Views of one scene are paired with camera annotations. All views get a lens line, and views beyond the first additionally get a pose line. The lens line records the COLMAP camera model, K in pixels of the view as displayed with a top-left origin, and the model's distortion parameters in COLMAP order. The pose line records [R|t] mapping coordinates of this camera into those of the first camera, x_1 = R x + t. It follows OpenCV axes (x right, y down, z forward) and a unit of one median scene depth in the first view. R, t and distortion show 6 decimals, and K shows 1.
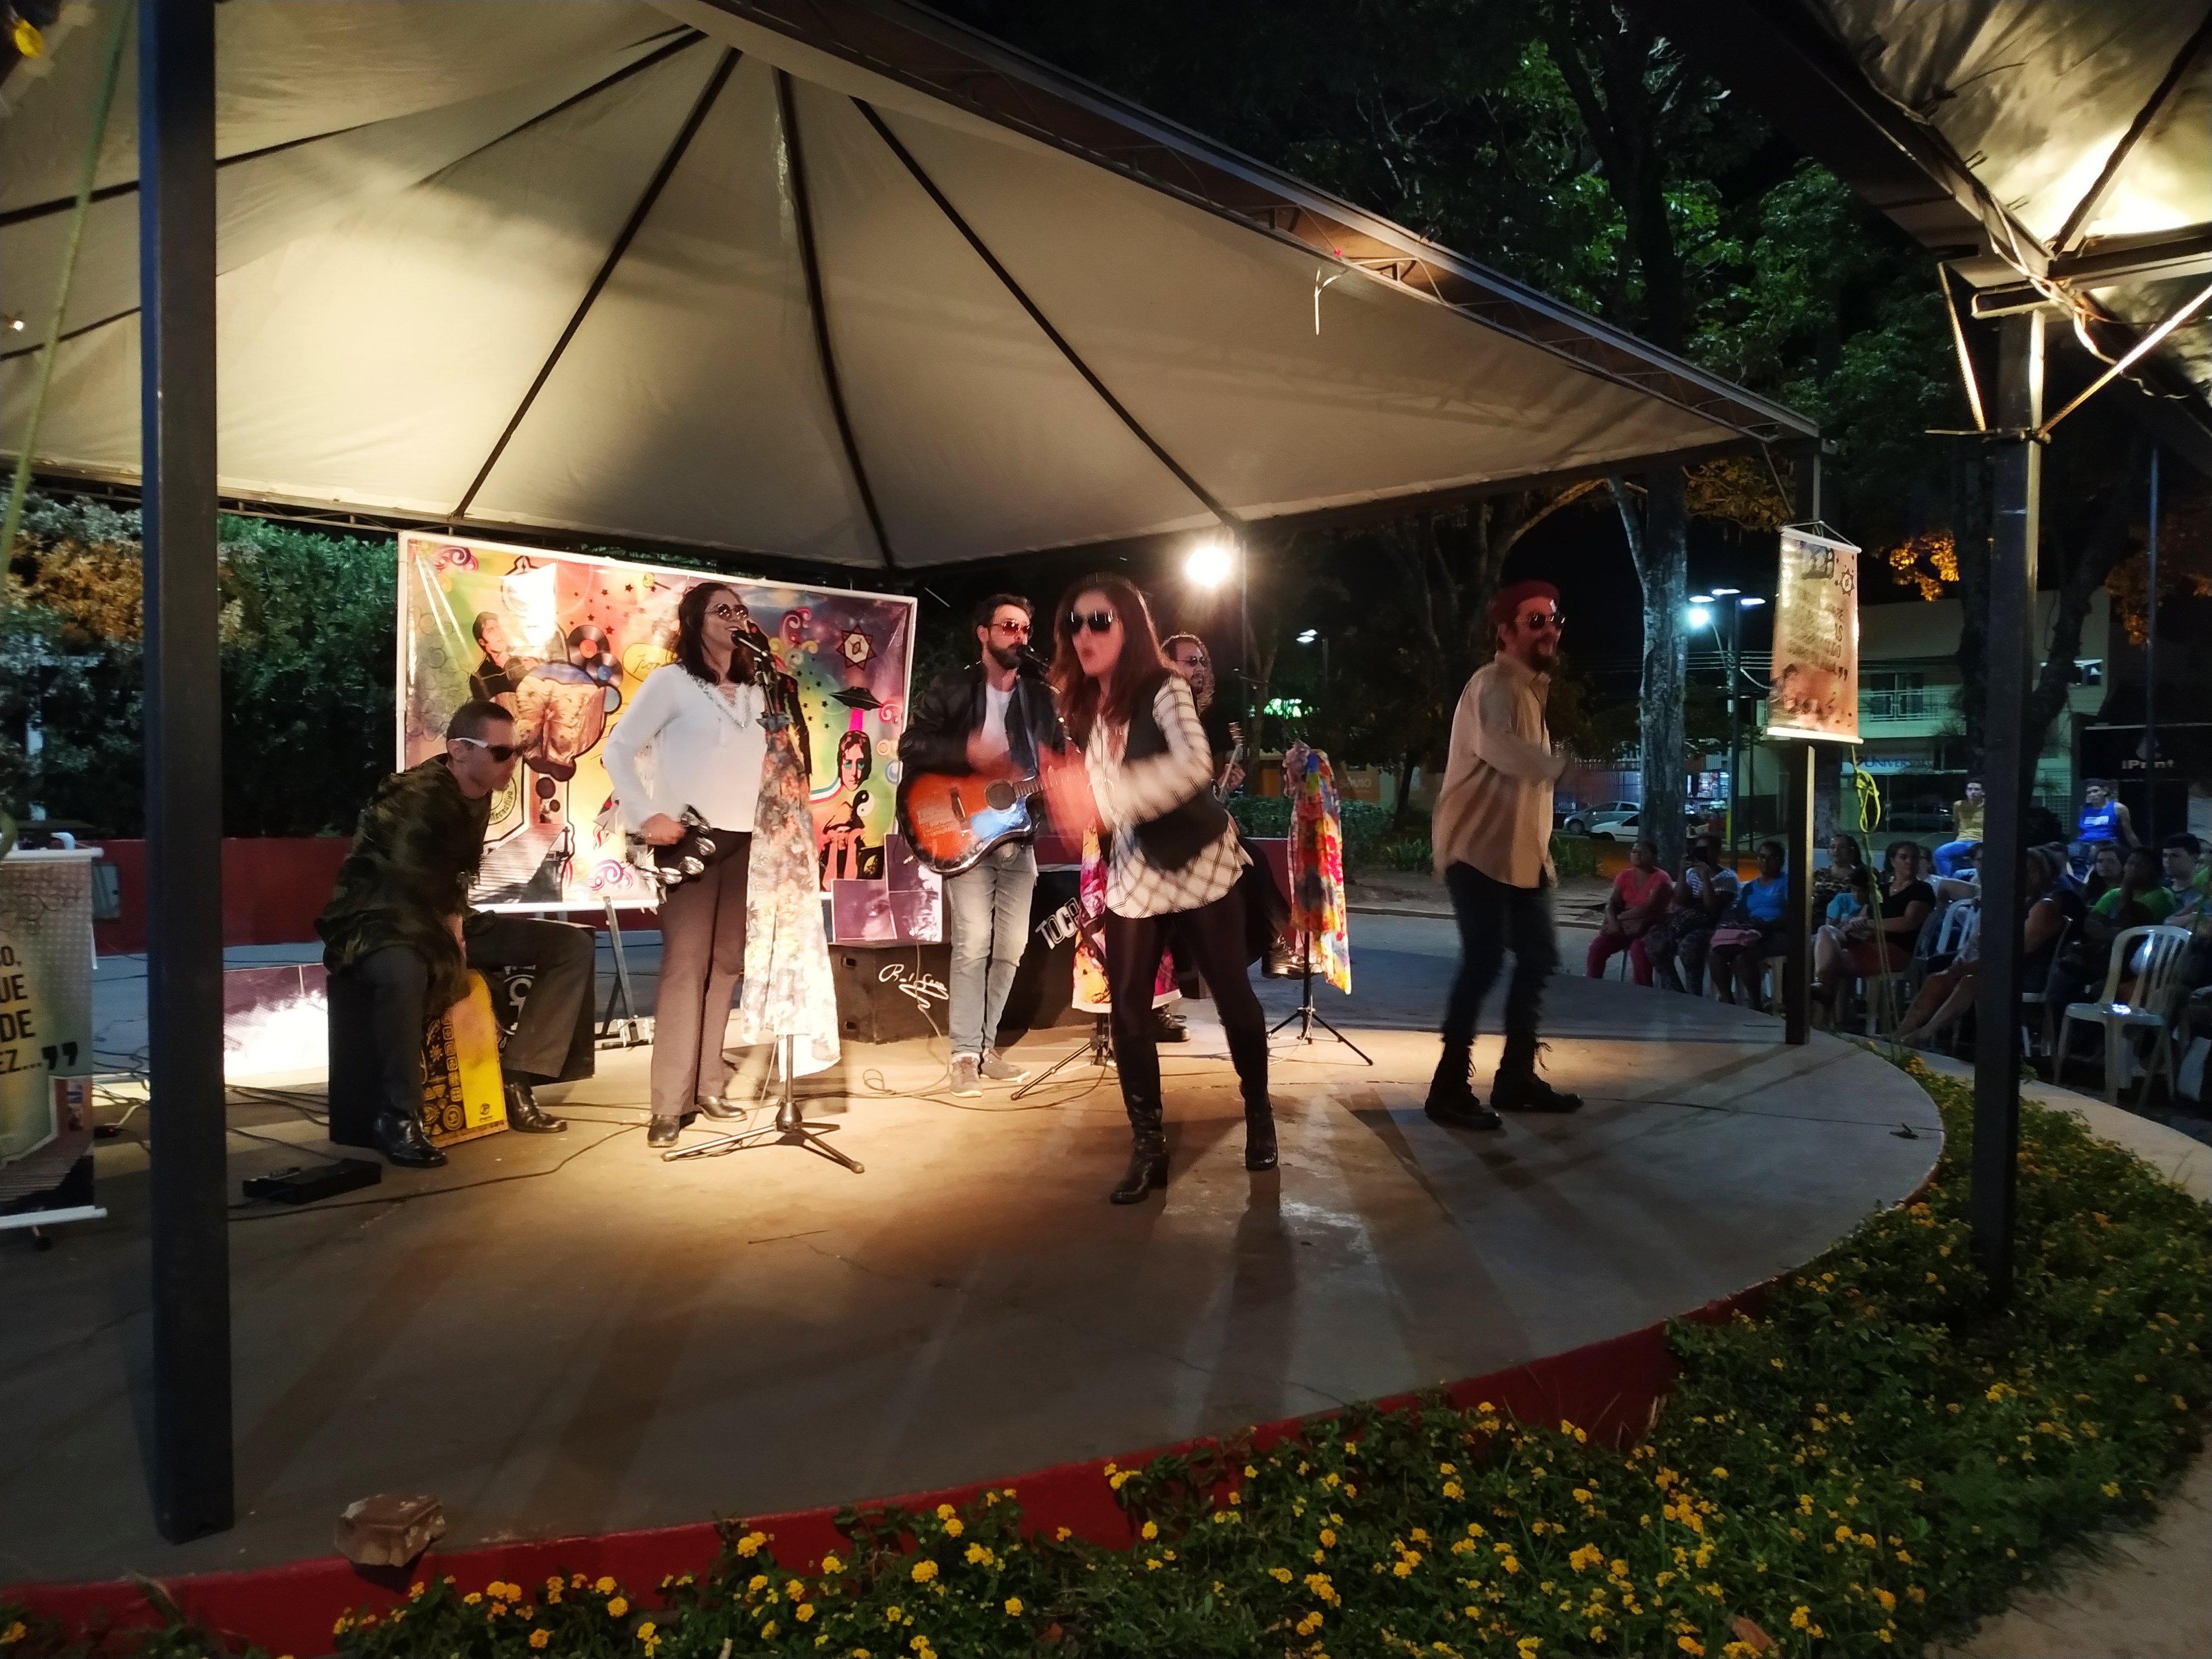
lens RADIAL K [[1665.9, 0, 1125.5], [0, 1665.9, 856.6], [0, 0, 1]] dist [0.025465, -0.051947]
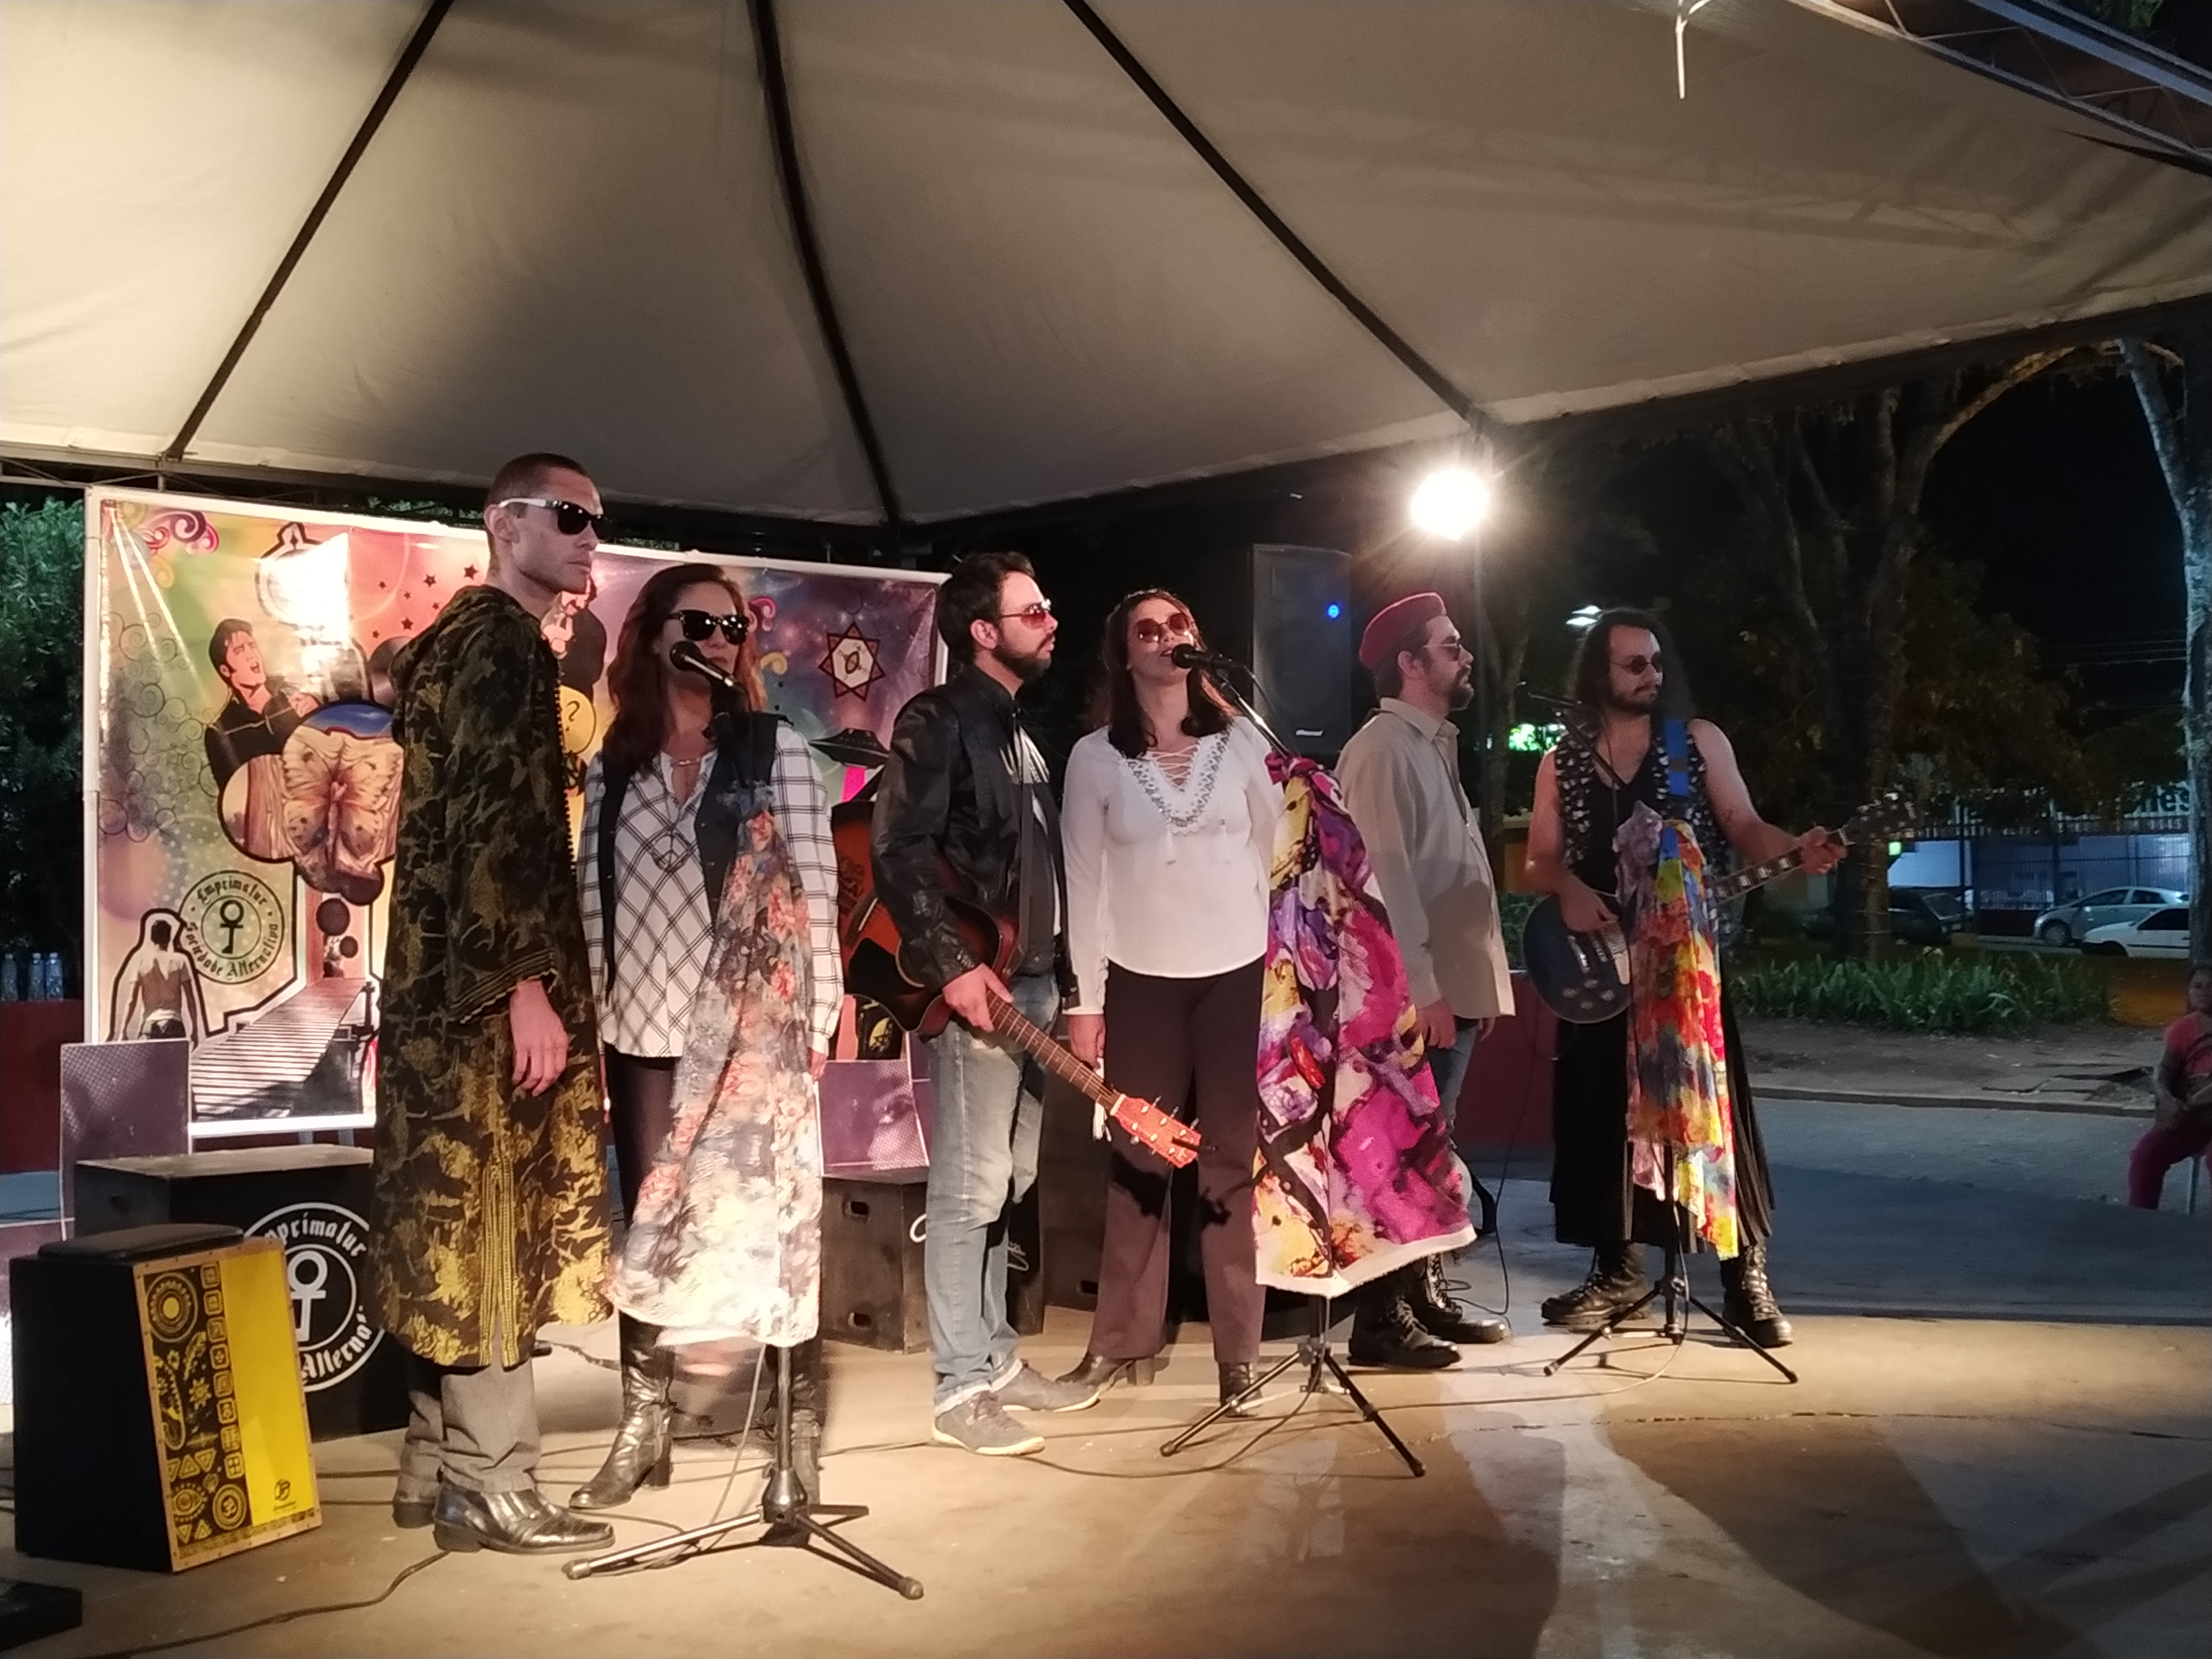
lens RADIAL K [[2827.6, 0, 1107.1], [0, 2827.6, 854.7], [0, 0, 1]] dist [0.067472, -0.189923]
pose [[0.998488, -0.022872, -0.049984, -0.025403], [0.020330, 0.998503, -0.050787, -0.006393], [0.051071, 0.049694, 0.997458, 0.023254]]
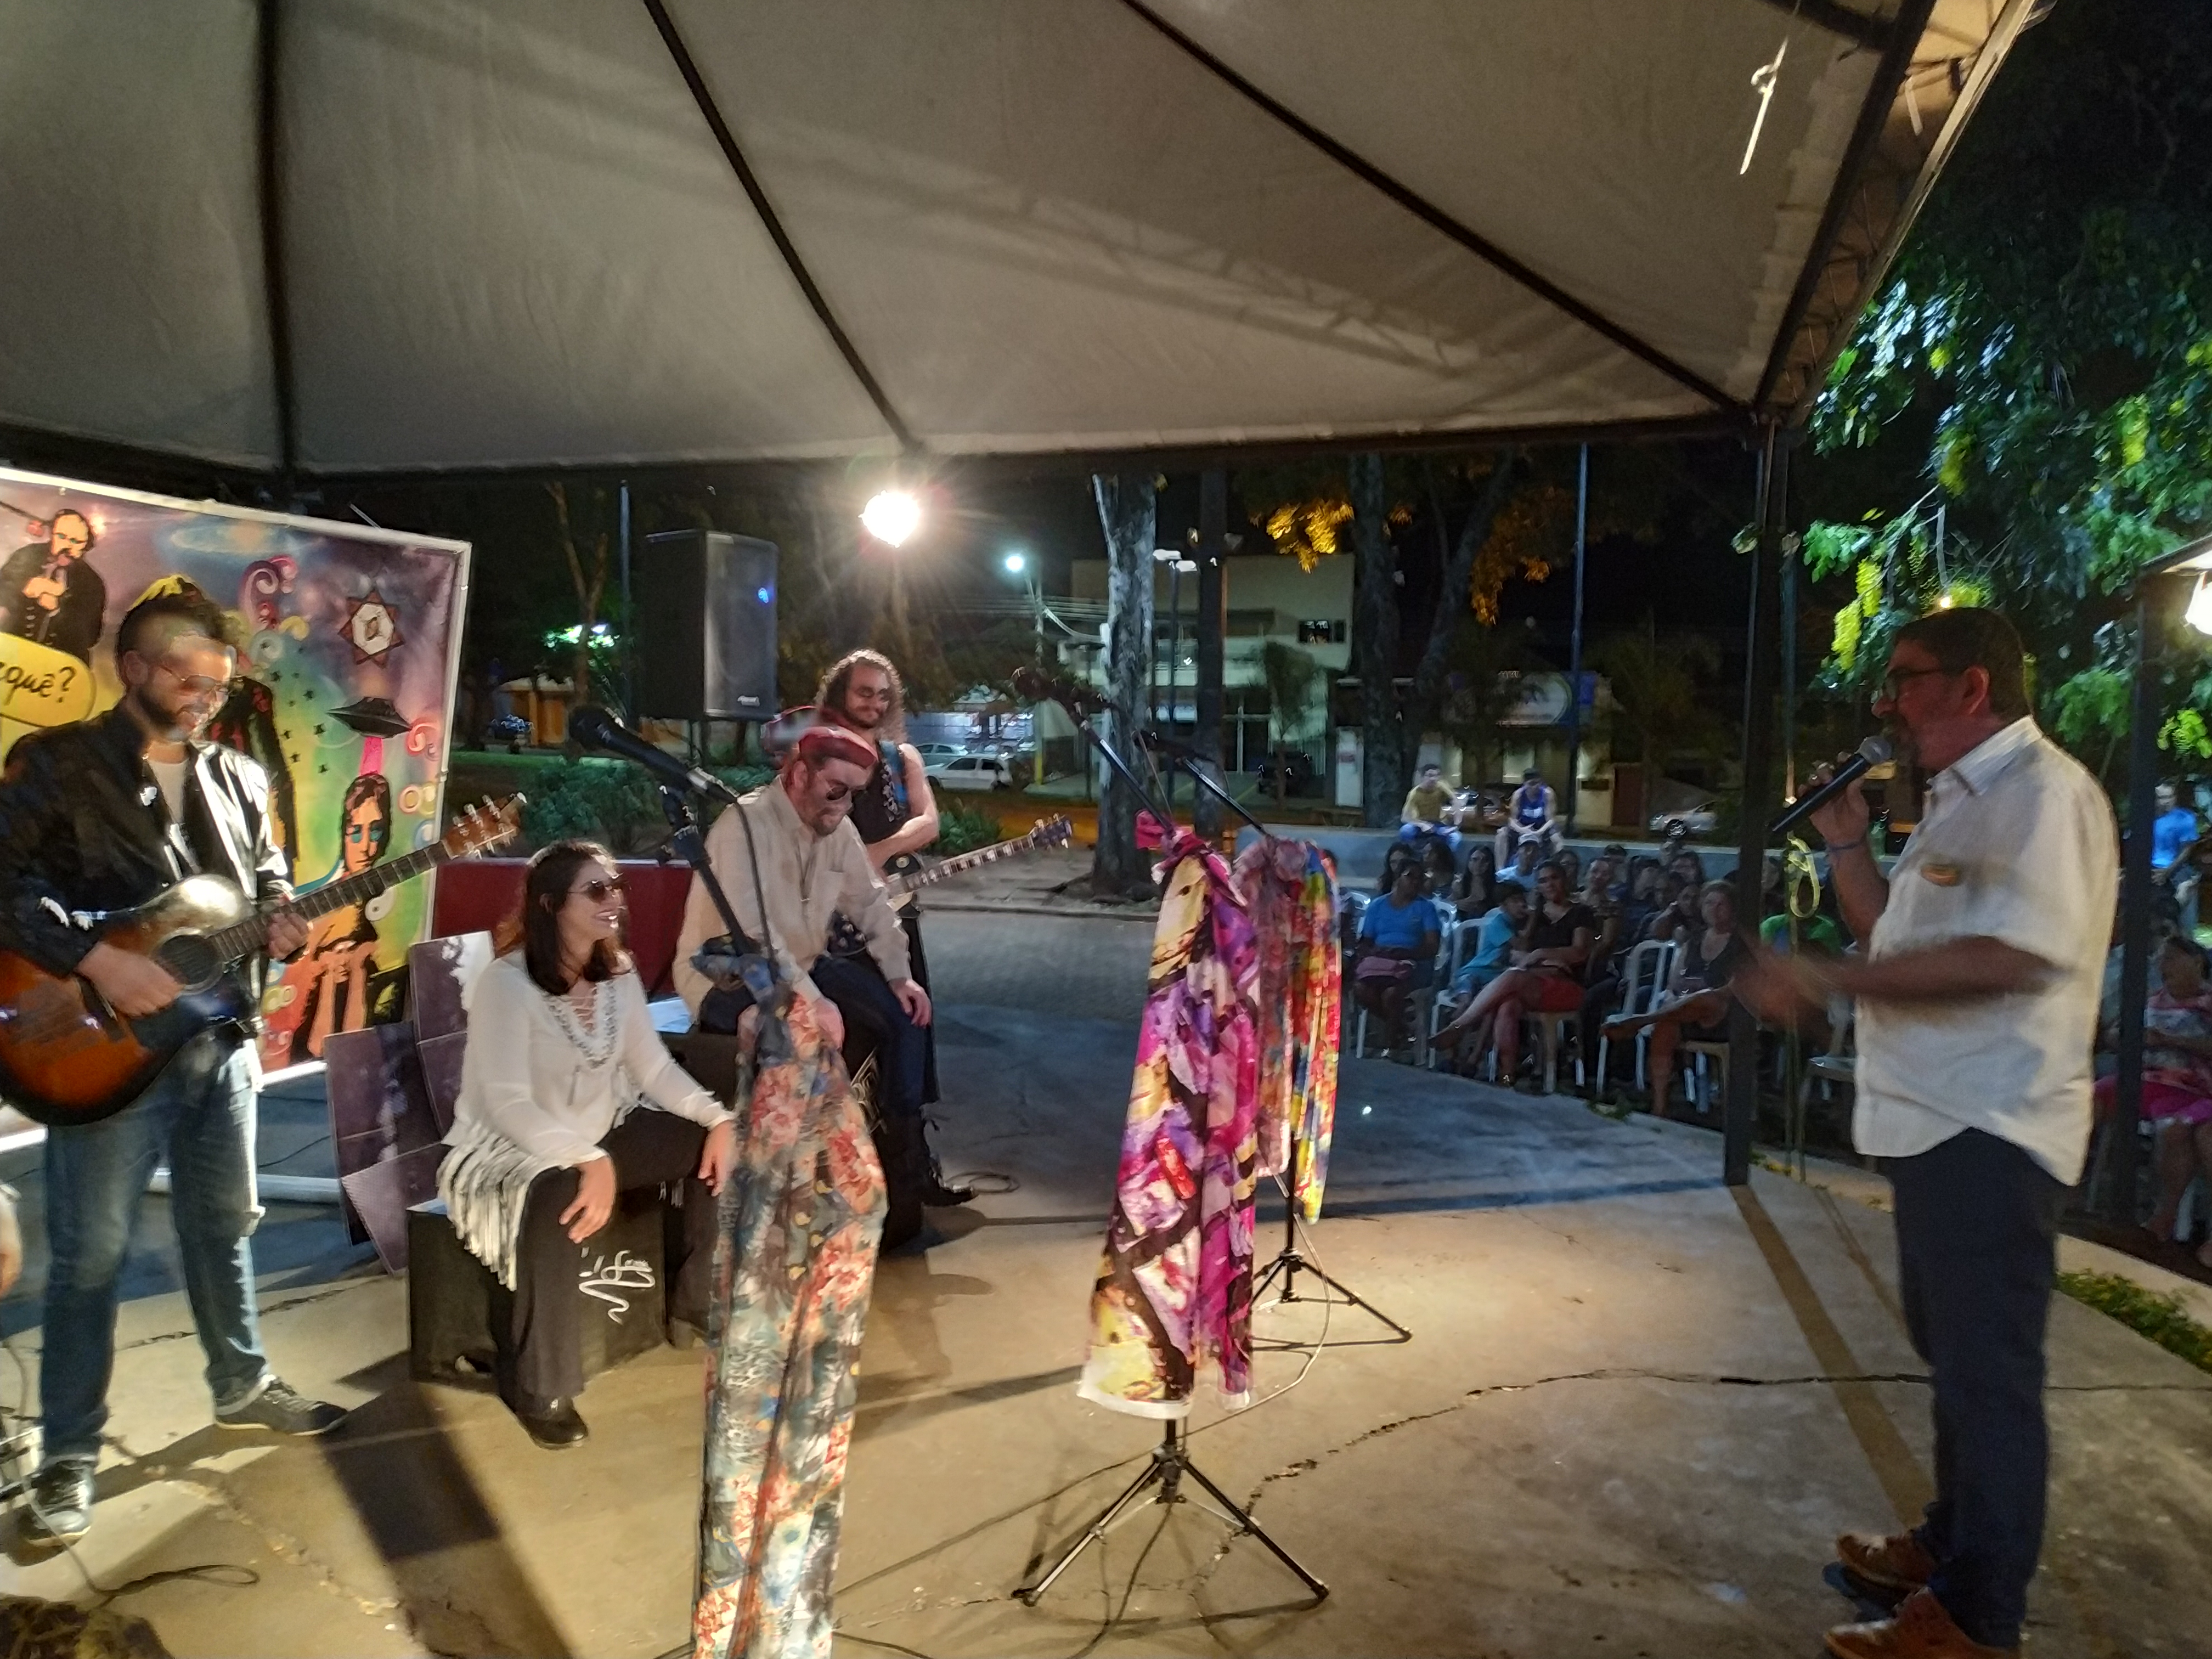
lens RADIAL K [[1599.3, 0, 1105.3], [0, 1599.3, 818.5], [0, 0, 1]] dist [0.034473, -0.085086]
pose [[0.891965, -0.016000, 0.451822, -0.191430], [0.000646, 0.999418, 0.034116, -0.081380], [-0.452105, -0.030139, 0.891455, 0.412317]]
